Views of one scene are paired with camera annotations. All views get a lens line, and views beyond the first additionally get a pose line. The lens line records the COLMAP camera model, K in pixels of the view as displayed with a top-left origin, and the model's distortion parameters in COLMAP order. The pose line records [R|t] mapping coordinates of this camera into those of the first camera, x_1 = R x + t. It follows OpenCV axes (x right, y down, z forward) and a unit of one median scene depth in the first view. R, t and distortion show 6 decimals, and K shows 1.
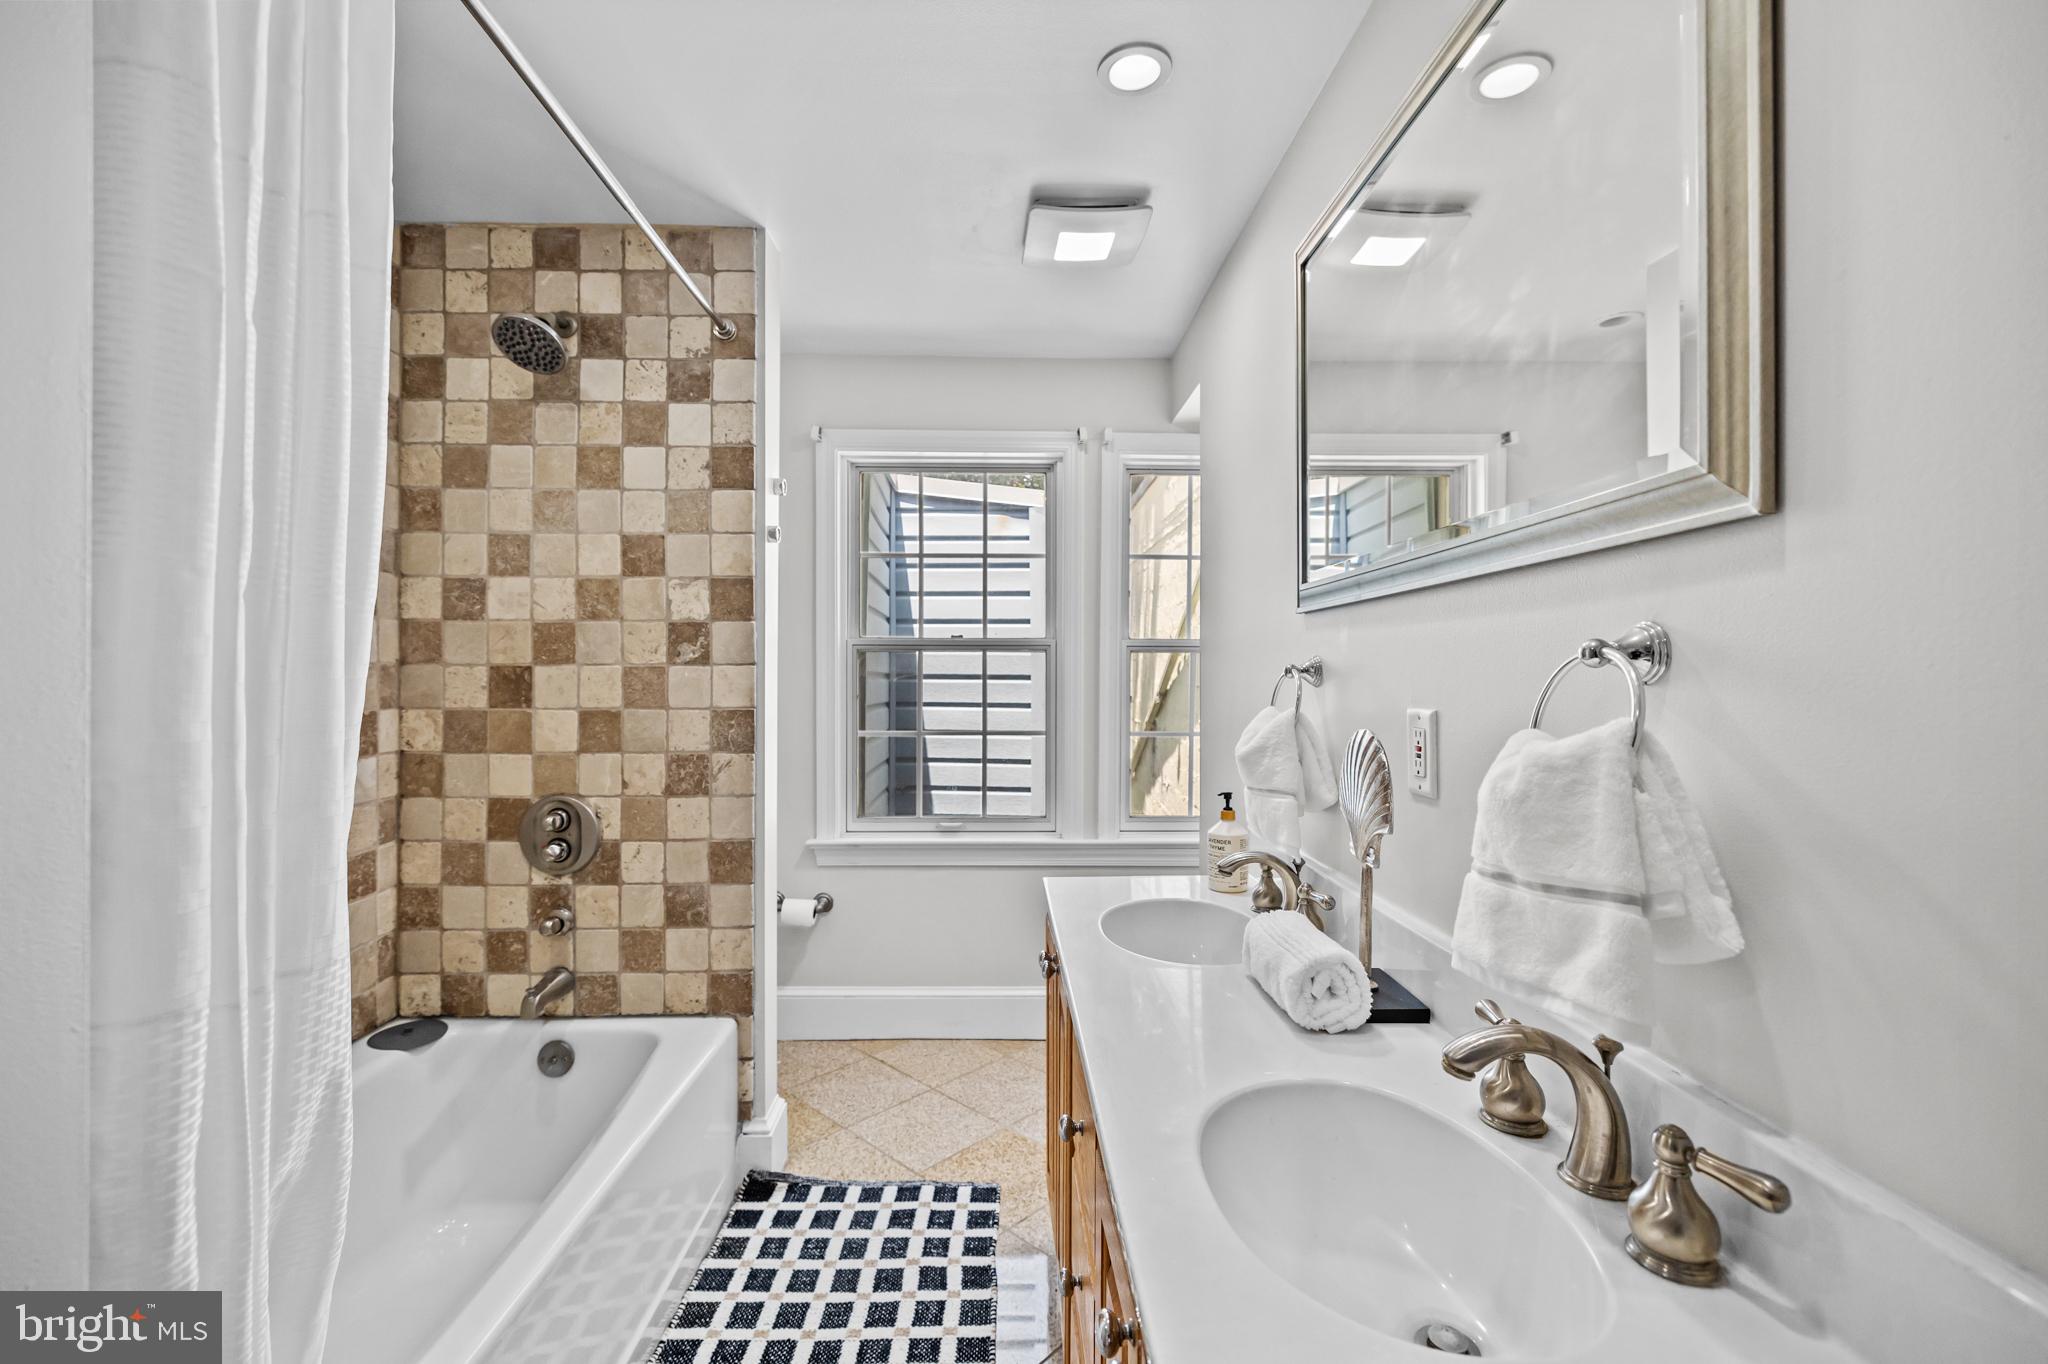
lens RADIAL K [[862.3, 0, 1025.7], [0, 862.3, 672.0], [0, 0, 1]] dist [0.001297, -0.000050]
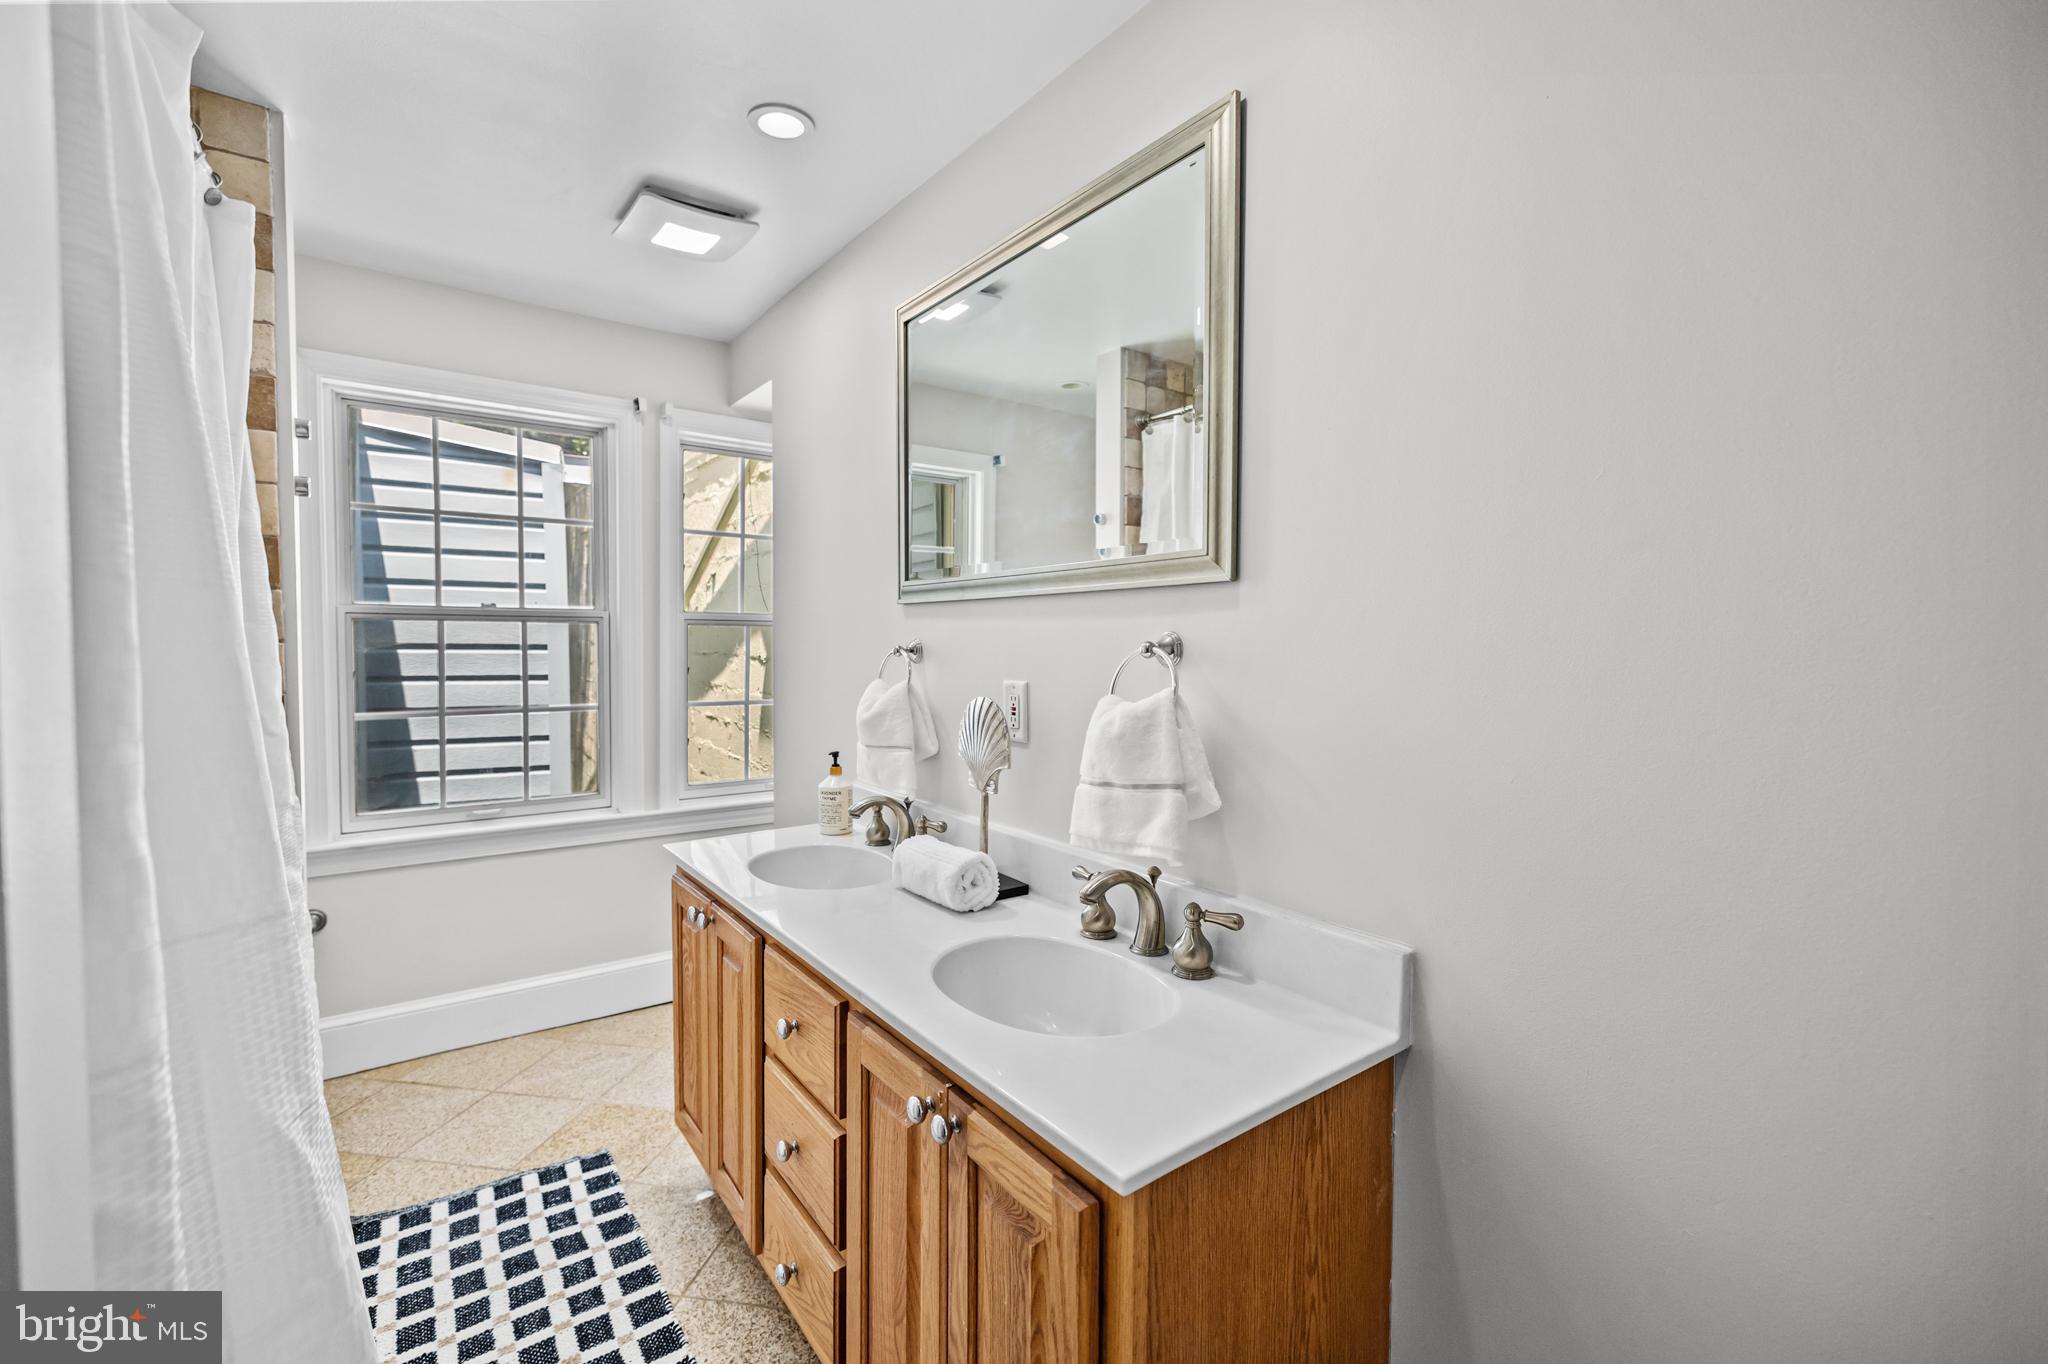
lens RADIAL K [[862.3, 0, 1025.7], [0, 862.3, 672.0], [0, 0, 1]] dist [0.001297, -0.000050]
pose [[0.818688, -0.018102, 0.573953, -0.207216], [-0.006543, 0.999144, 0.040846, -0.018243], [-0.574202, -0.037195, 0.817869, -0.104717]]
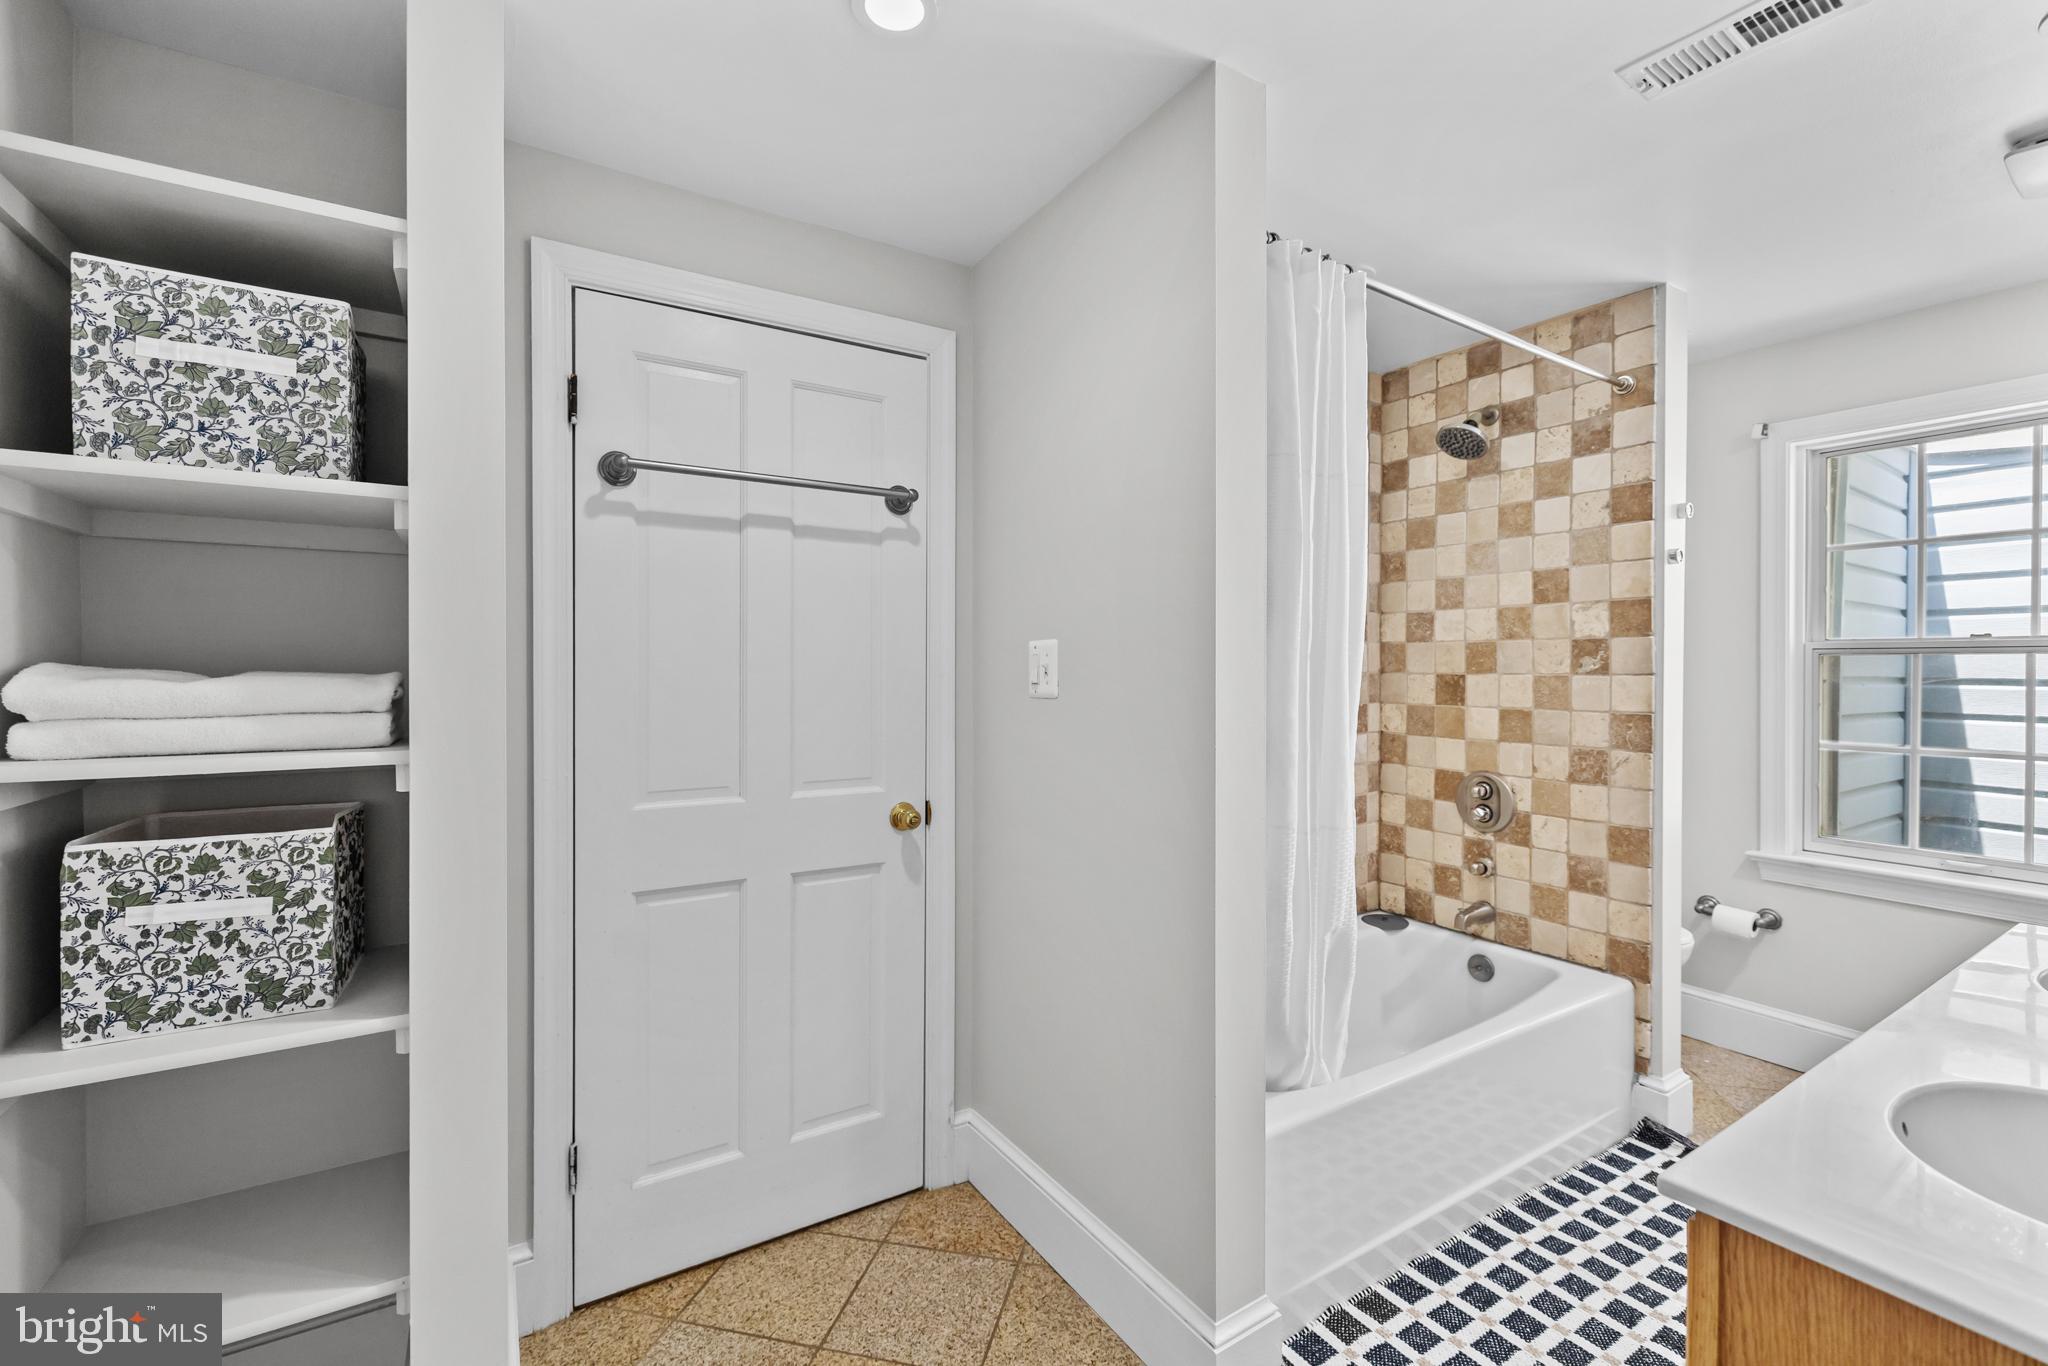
lens RADIAL K [[862.3, 0, 1025.7], [0, 862.3, 673.0], [0, 0, 1]] dist [0.001297, -0.000050]
pose [[0.512711, 0.005259, -0.858545, 0.236299], [0.001435, 0.999975, 0.006983, -0.020118], [0.858560, -0.004813, 0.512691, -0.286008]]
